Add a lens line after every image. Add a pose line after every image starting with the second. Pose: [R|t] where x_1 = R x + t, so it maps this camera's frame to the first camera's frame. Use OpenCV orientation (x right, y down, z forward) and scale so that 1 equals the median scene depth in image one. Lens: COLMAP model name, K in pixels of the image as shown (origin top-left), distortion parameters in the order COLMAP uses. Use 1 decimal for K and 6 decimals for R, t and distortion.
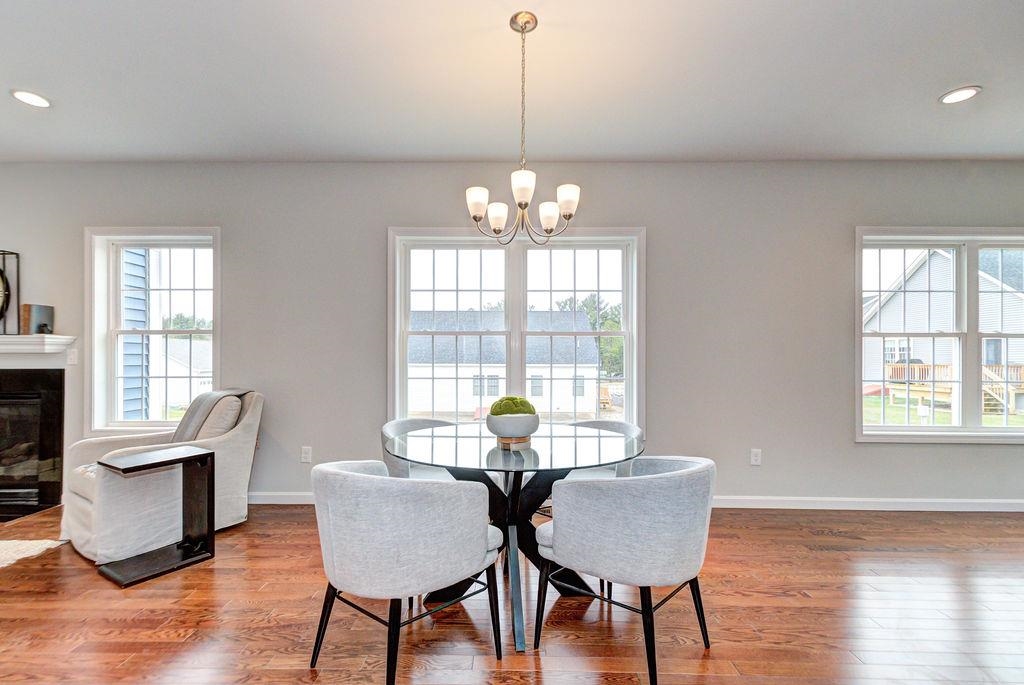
lens RADIAL K [[451.9, 0, 510.8], [0, 451.9, 357.9], [0, 0, 1]] dist [0.023999, -0.012644]
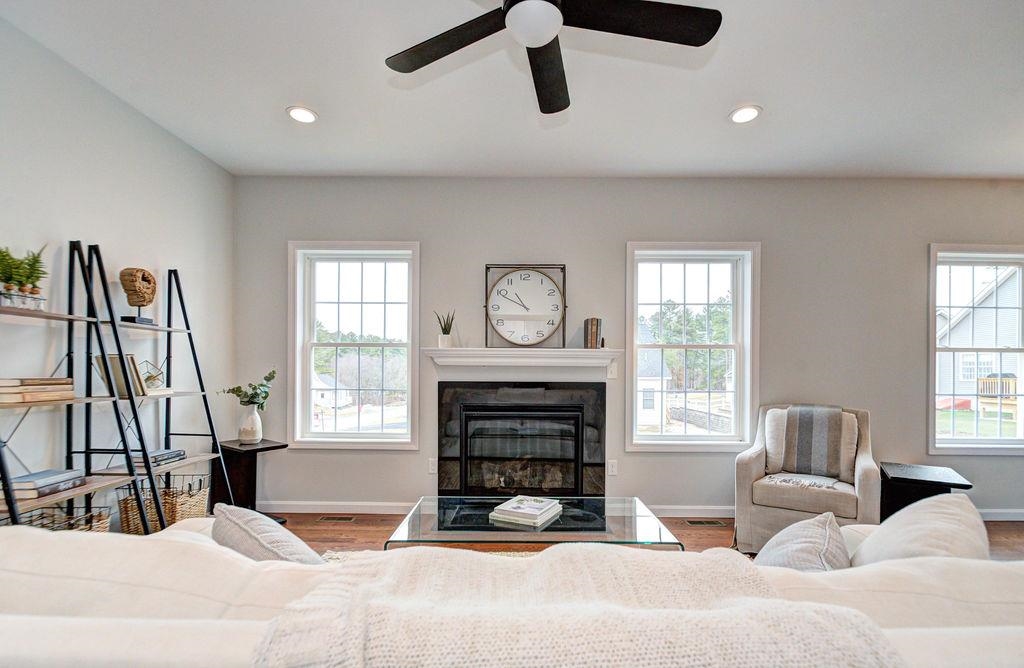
lens RADIAL K [[445.5, 0, 512.3], [0, 445.5, 369.5], [0, 0, 1]] dist [-0.013724, -0.000032]
pose [[0.999903, 0.005535, -0.012783, -0.212637], [-0.005542, 0.999985, -0.000483, -0.000470], [0.012780, 0.000554, 0.999918, 0.002264]]
